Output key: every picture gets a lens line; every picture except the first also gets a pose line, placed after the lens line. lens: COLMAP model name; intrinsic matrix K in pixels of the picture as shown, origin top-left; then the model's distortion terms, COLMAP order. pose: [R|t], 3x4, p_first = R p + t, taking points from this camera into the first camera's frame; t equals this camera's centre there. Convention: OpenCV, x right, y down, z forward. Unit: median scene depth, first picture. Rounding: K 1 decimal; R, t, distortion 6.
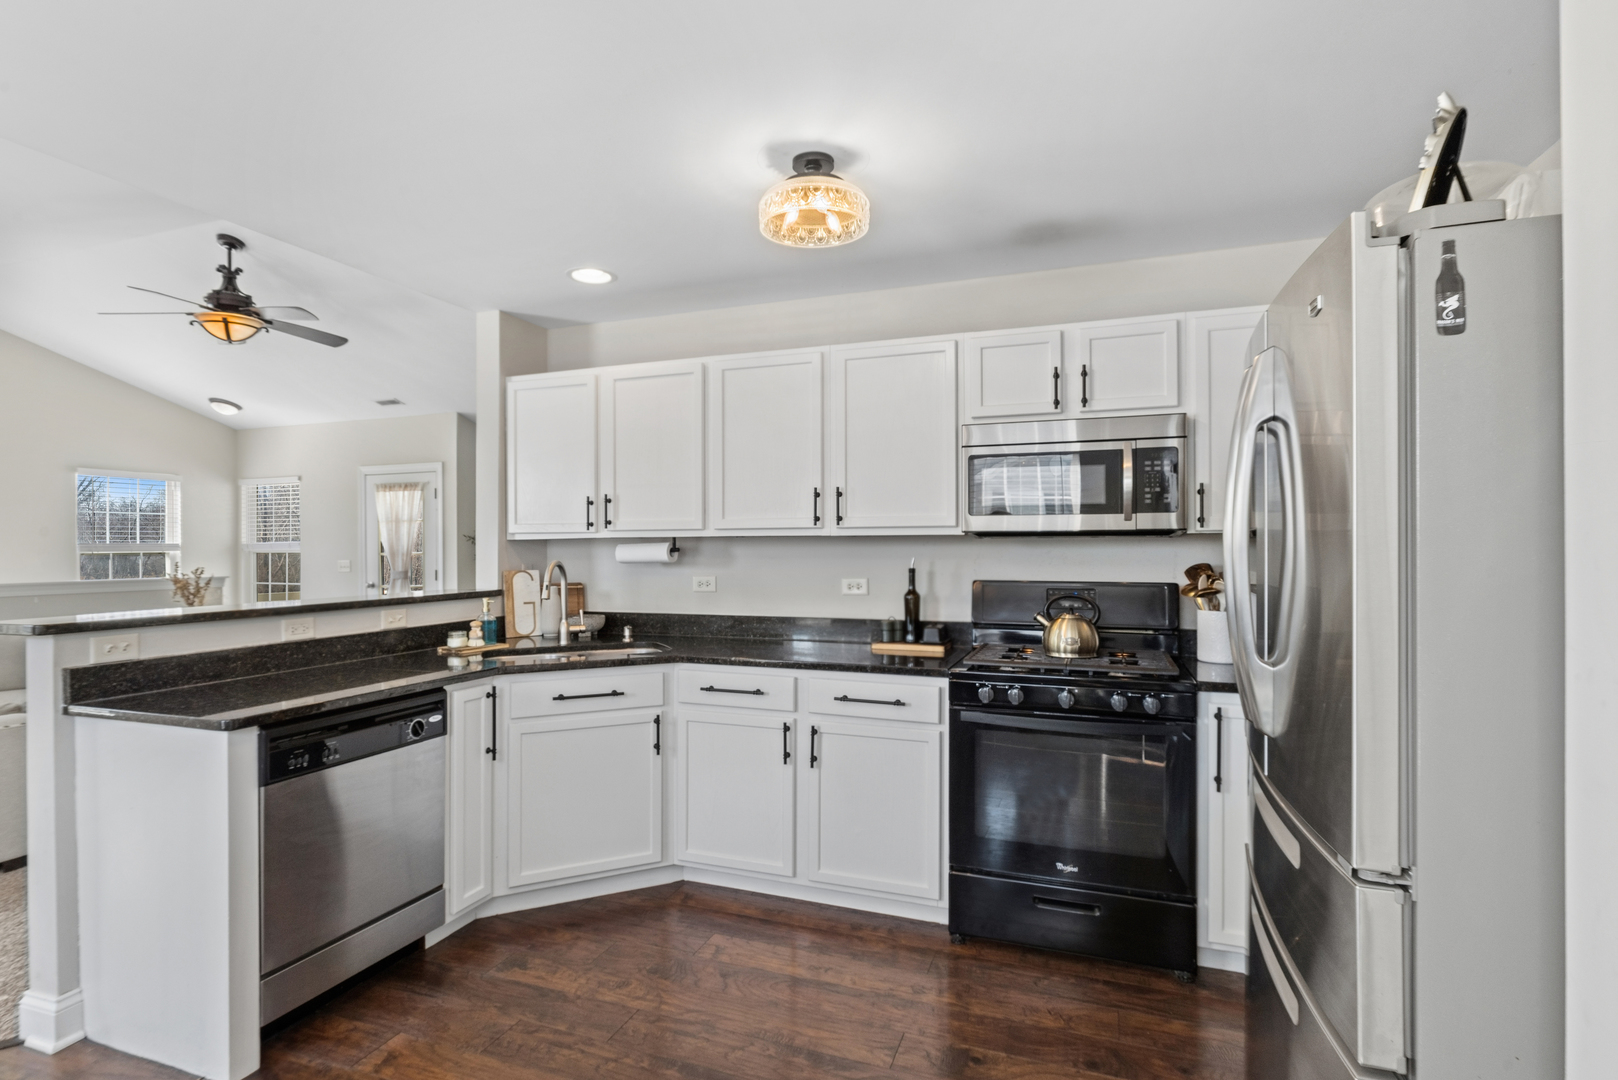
lens RADIAL K [[807.4, 0, 809.0], [0, 807.4, 540.0], [0, 0, 1]] dist [-0.001290, -0.000033]
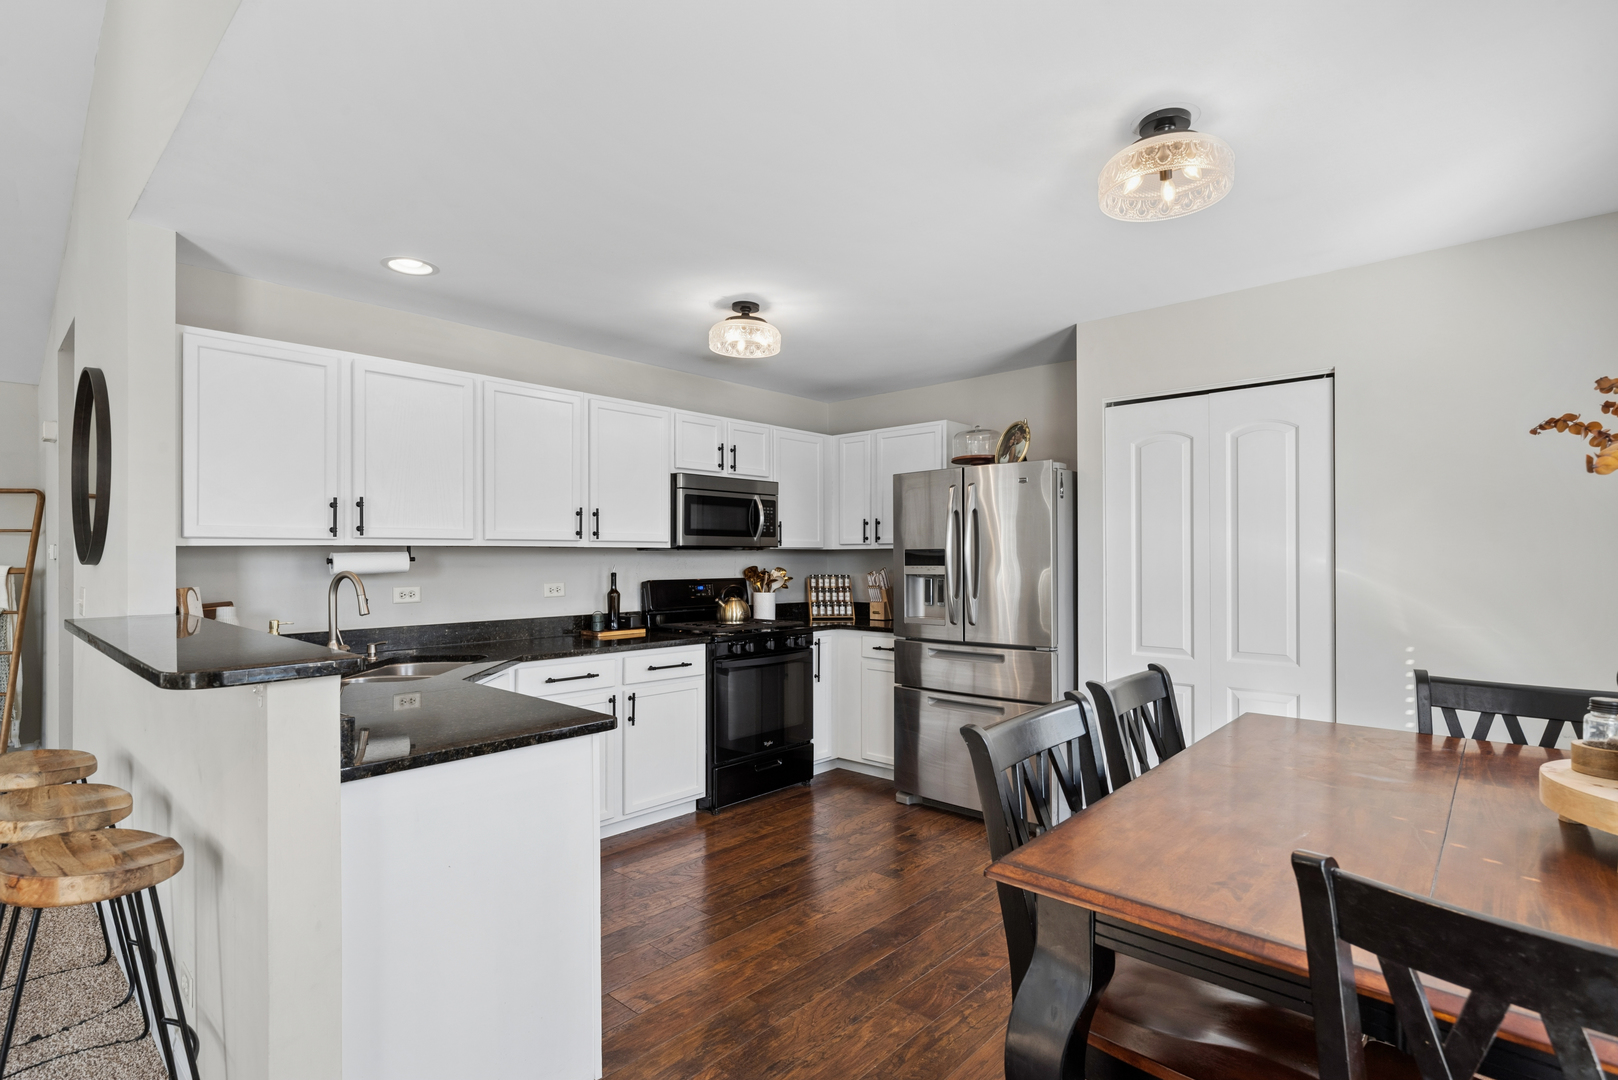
lens RADIAL K [[783.6, 0, 806.9], [0, 783.6, 549.2], [0, 0, 1]] dist [-0.000188, 0.000056]
pose [[0.378051, 0.010730, 0.925722, -0.951450], [-0.005827, 0.999941, -0.009210, 0.006752], [-0.925766, -0.001912, 0.378092, 0.233803]]
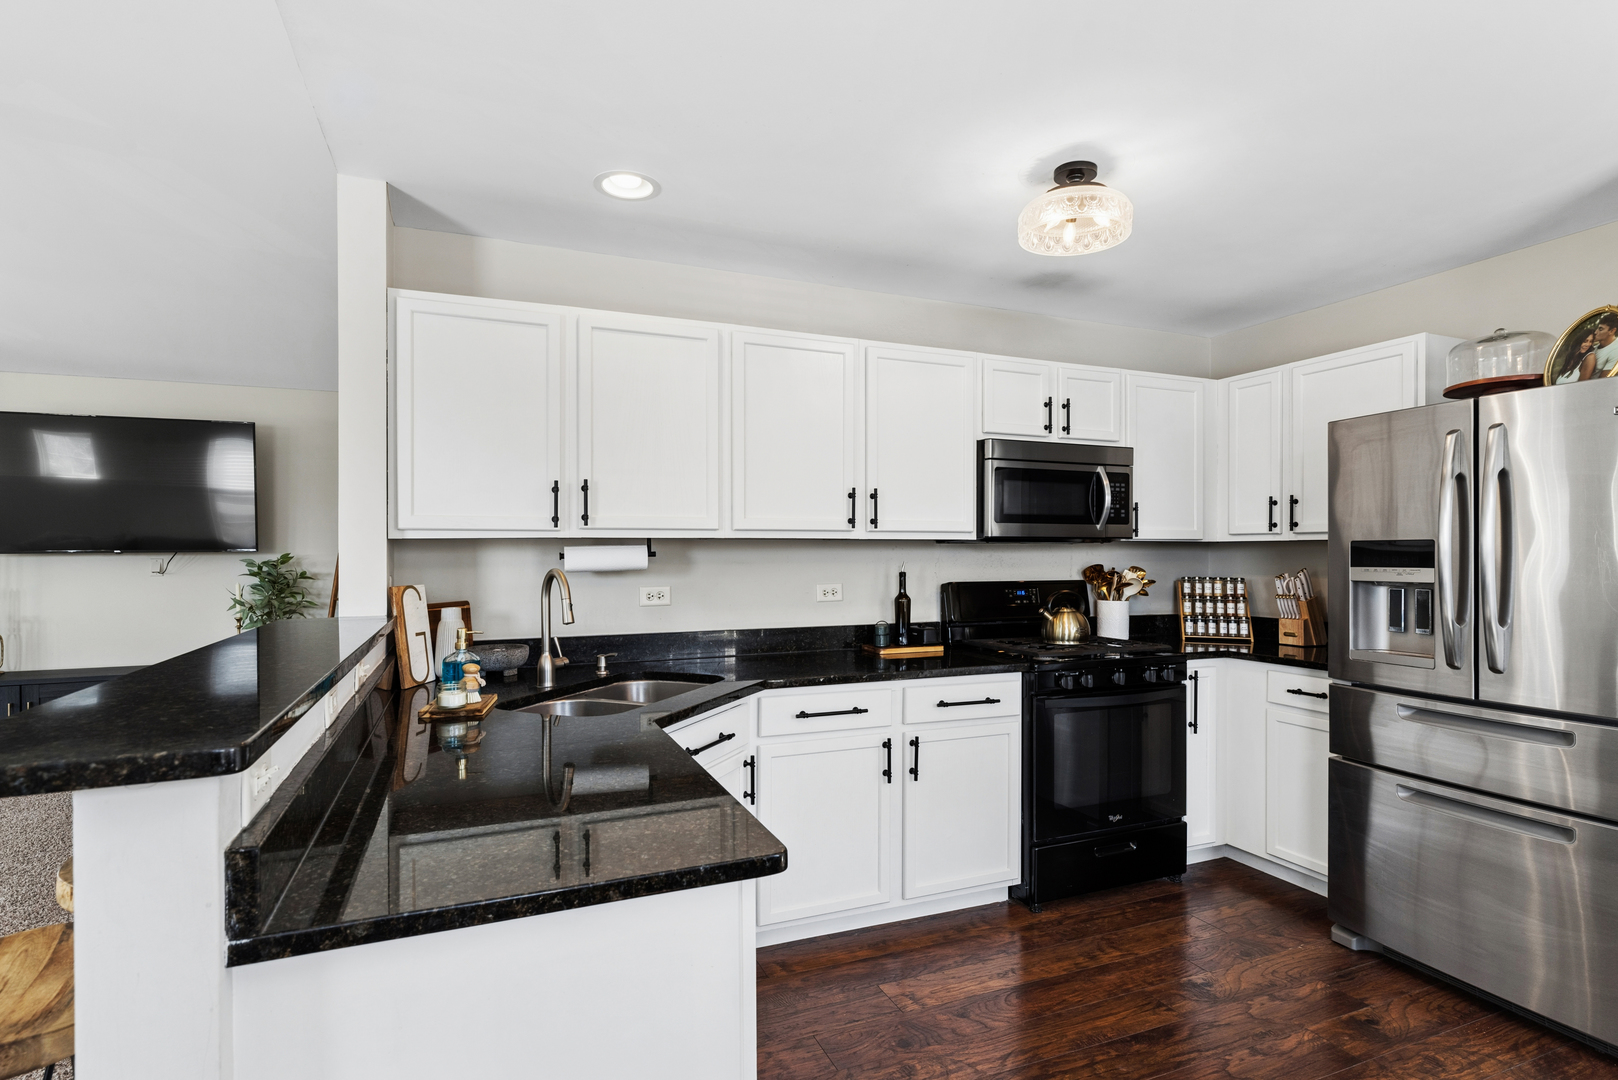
lens RADIAL K [[796.6, 0, 805.8], [0, 796.6, 551.9], [0, 0, 1]] dist [-0.000671, 0.000006]
pose [[0.734461, 0.001924, 0.678649, -0.657496], [-0.006950, 0.999965, 0.004686, 0.005765], [-0.678616, -0.008158, 0.734448, 0.352569]]
